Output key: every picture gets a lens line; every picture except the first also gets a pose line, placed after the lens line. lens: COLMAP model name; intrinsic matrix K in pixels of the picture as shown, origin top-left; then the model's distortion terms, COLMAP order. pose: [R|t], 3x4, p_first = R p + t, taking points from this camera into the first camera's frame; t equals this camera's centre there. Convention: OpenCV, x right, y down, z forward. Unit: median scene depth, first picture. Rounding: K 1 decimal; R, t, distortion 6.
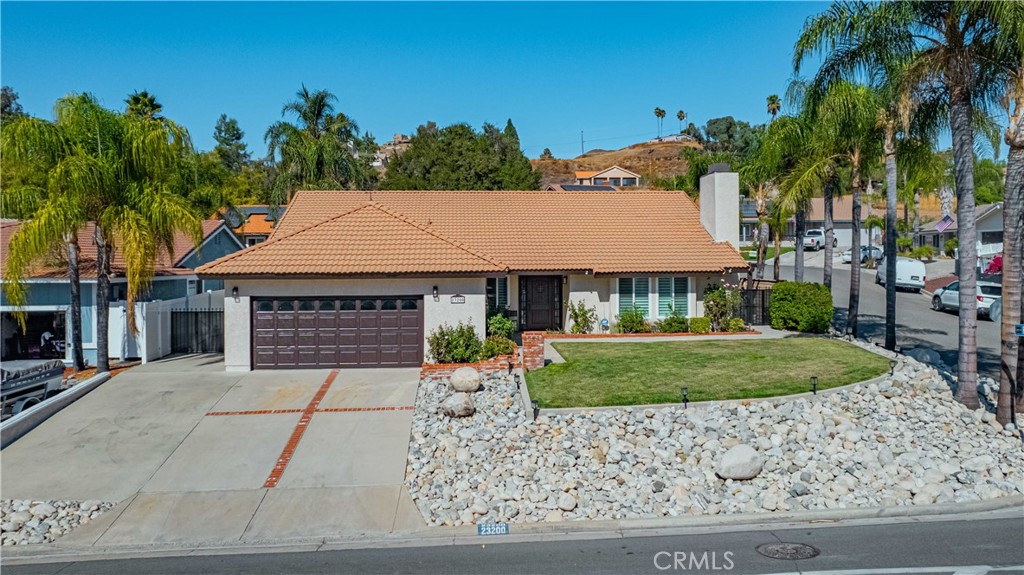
lens RADIAL K [[793.0, 0, 468.5], [0, 793.0, 257.6], [0, 0, 1]] dist [-0.025256, 0.020175]
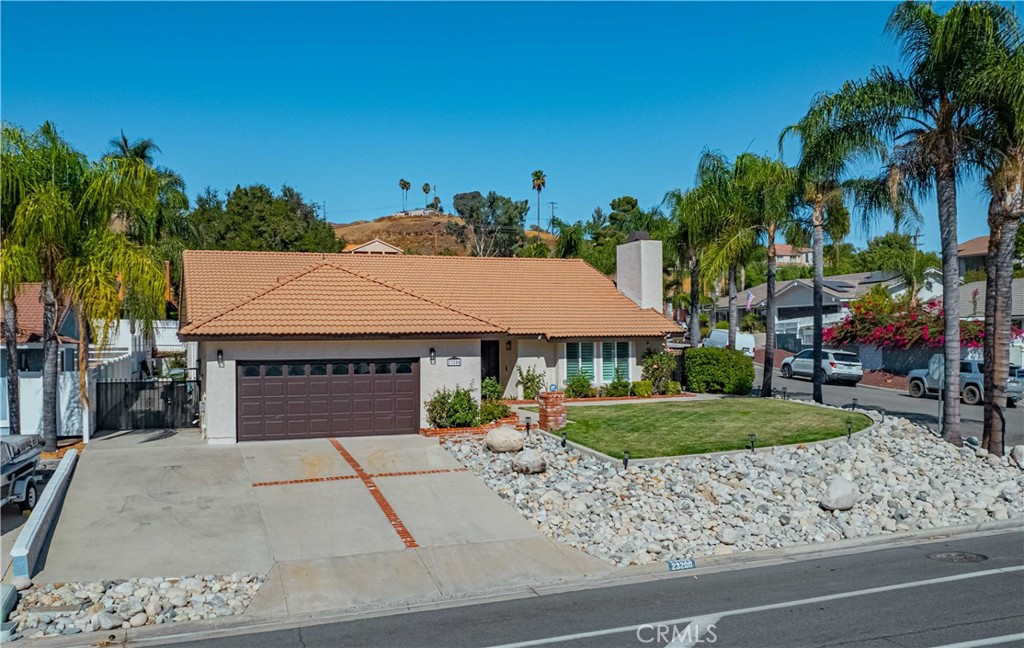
lens RADIAL K [[872.0, 0, 397.6], [0, 872.0, 350.2], [0, 0, 1]] dist [-0.035262, 0.026711]
pose [[0.968415, -0.004738, 0.249300, -0.341054], [0.002102, 0.999939, 0.010842, 0.026743], [-0.249336, -0.009975, 0.968366, -0.005880]]
